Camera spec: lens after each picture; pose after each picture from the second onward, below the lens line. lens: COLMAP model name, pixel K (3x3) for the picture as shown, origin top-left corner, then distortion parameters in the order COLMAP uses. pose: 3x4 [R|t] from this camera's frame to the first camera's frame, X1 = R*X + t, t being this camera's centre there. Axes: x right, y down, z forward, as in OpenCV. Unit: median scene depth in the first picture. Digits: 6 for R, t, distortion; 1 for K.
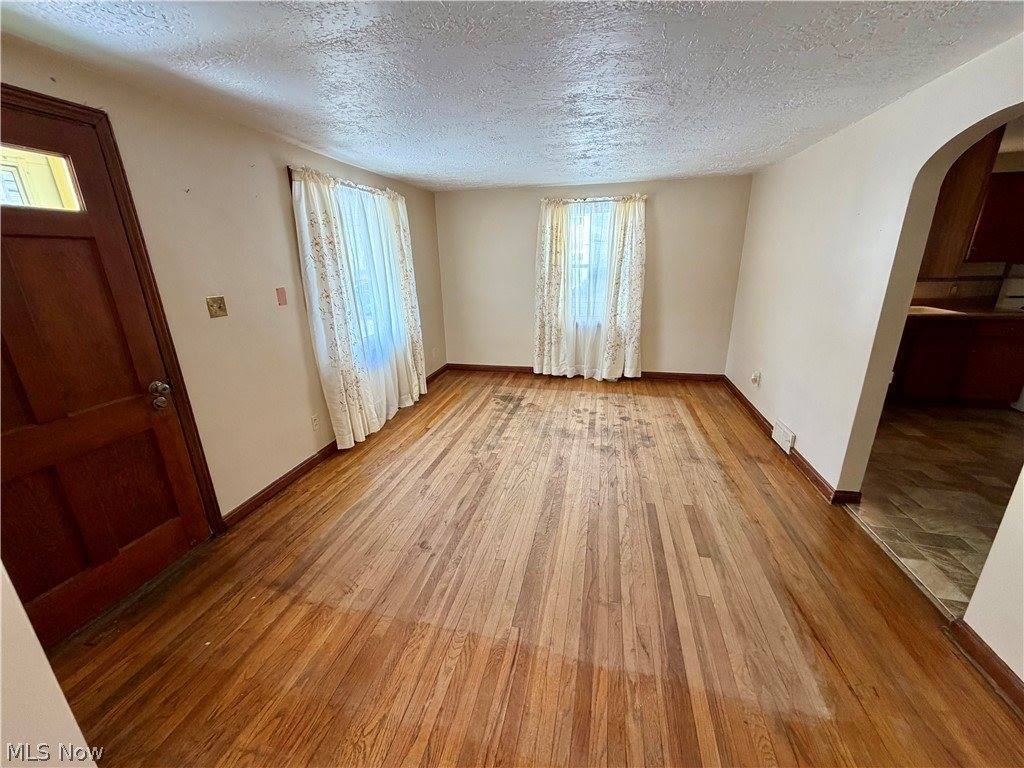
lens RADIAL K [[407.2, 0, 508.7], [0, 407.2, 385.8], [0, 0, 1]] dist [0.001296, -0.000365]
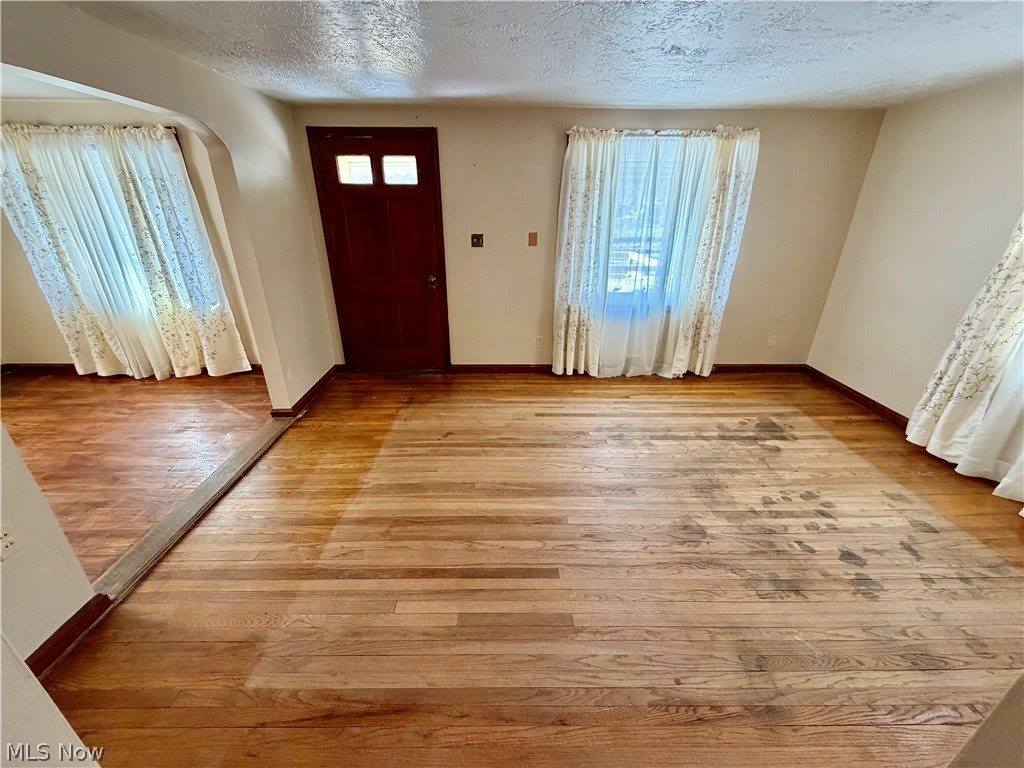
lens RADIAL K [[407.2, 0, 511.2], [0, 407.2, 387.4], [0, 0, 1]] dist [0.001296, -0.000365]
pose [[0.233149, 0.417645, -0.878188, 0.621365], [-0.302083, 0.889503, 0.342827, -0.176247], [0.924331, 0.185355, 0.333550, 0.456589]]
